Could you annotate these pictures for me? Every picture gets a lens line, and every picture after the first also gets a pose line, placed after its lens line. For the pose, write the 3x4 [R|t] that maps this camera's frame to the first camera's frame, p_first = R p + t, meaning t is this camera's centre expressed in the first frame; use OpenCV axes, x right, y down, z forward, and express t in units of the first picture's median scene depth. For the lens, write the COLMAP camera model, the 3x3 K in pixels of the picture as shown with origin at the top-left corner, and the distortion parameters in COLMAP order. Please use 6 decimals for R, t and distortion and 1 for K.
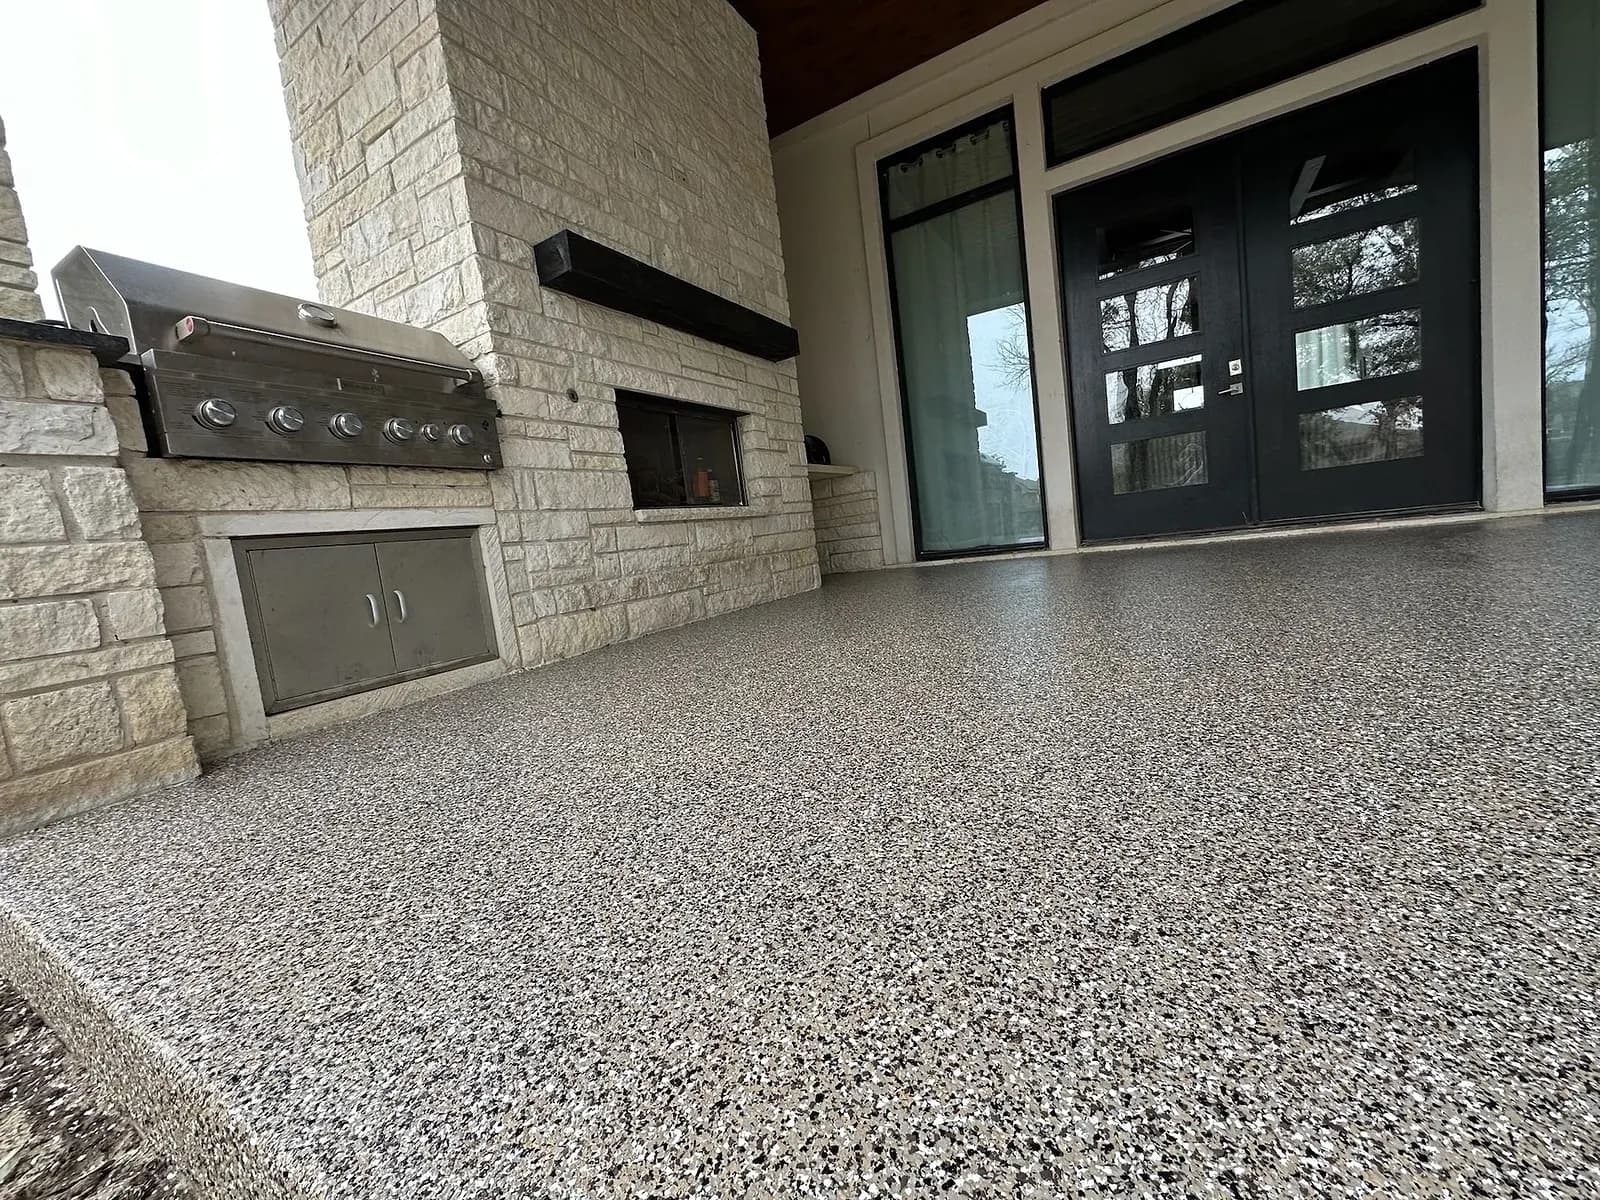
lens RADIAL K [[629.6, 0, 800.0], [0, 629.6, 600.0], [0, 0, 1]] dist [-0.000557, 0.000202]
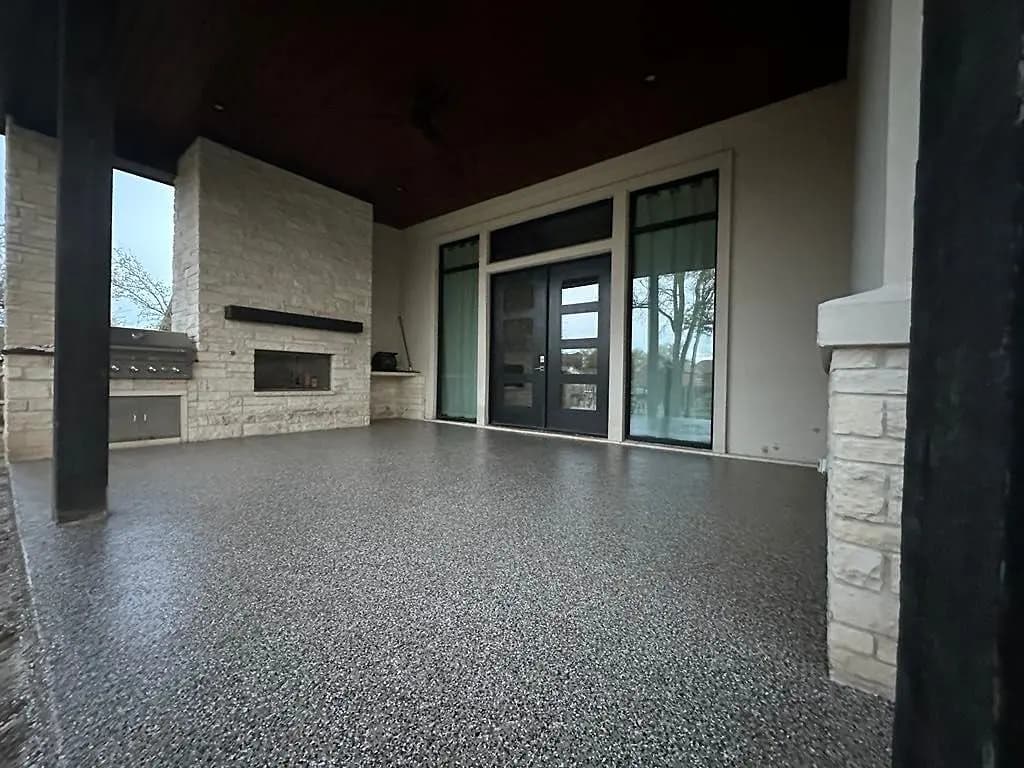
lens RADIAL K [[402.9, 0, 512.0], [0, 402.9, 384.0], [0, 0, 1]] dist [-0.000557, 0.000202]
pose [[0.979265, 0.140403, -0.146038, 1.114767], [-0.151413, 0.986185, -0.067176, -0.225887], [0.134589, 0.087895, 0.986996, -0.630135]]
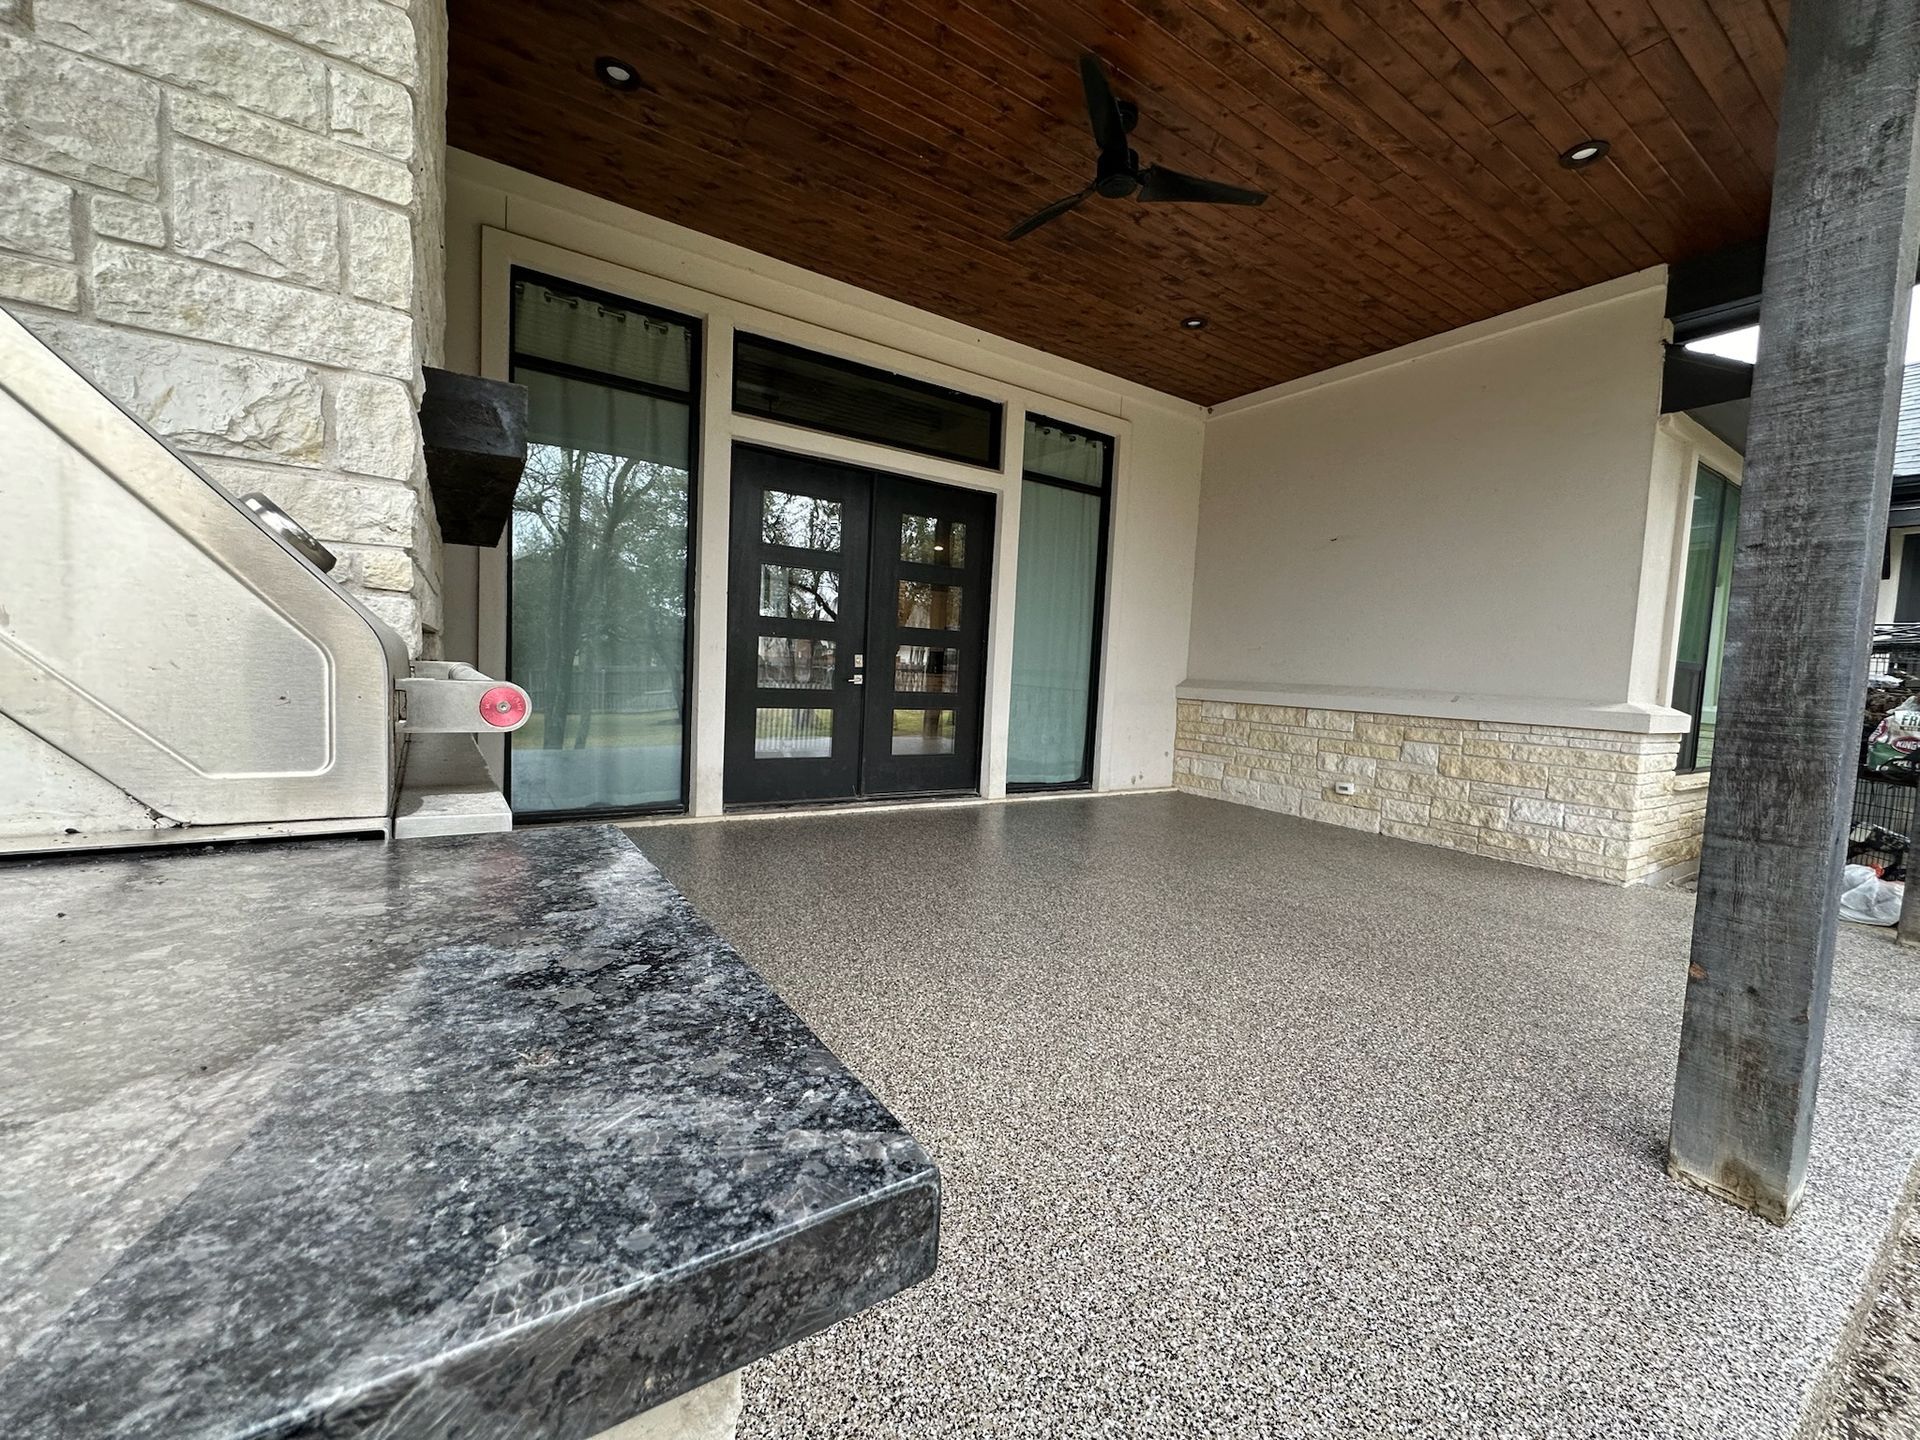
lens RADIAL K [[776.6, 0, 956.9], [0, 776.6, 709.3], [0, 0, 1]] dist [0.002603, -0.000086]
pose [[0.441637, 0.089952, 0.892673, -0.648541], [-0.009506, 0.995375, -0.095598, -0.206153], [-0.897143, 0.033734, 0.440450, 0.311254]]
